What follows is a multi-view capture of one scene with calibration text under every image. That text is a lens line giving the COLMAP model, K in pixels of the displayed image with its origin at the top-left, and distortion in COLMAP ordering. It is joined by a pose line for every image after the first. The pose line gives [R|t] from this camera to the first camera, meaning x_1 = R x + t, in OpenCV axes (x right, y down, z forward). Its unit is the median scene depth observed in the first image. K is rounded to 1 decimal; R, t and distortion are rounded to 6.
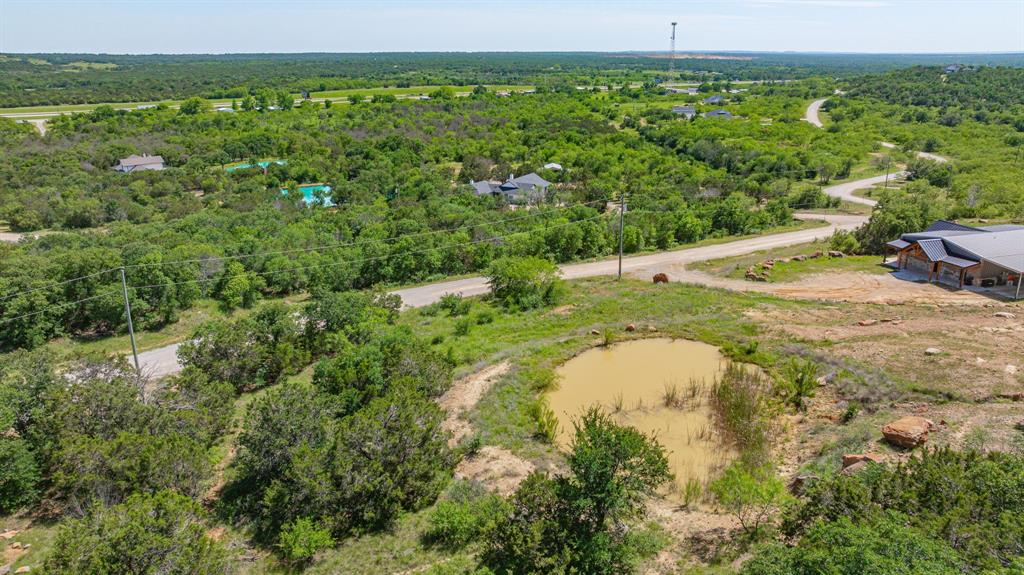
lens RADIAL K [[728.2, 0, 512.8], [0, 728.2, 283.8], [0, 0, 1]] dist [-0.032157, 0.040986]
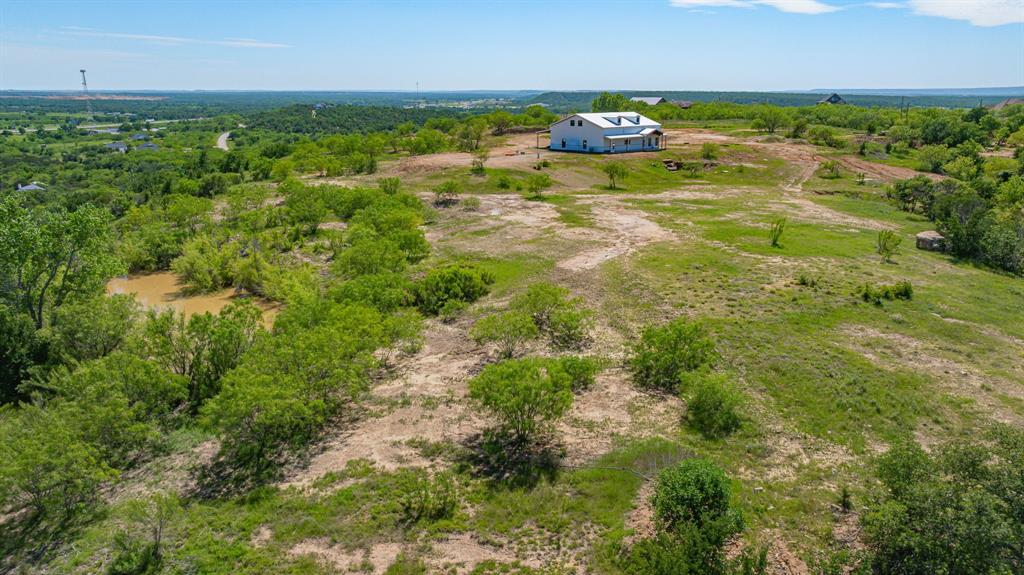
lens RADIAL K [[728.2, 0, 514.3], [0, 728.2, 288.7], [0, 0, 1]] dist [-0.032157, 0.040986]
pose [[0.734563, -0.182639, 0.653498, -0.083937], [0.210038, 0.976995, 0.036956, 0.068867], [-0.645214, 0.110113, 0.756025, -0.244023]]
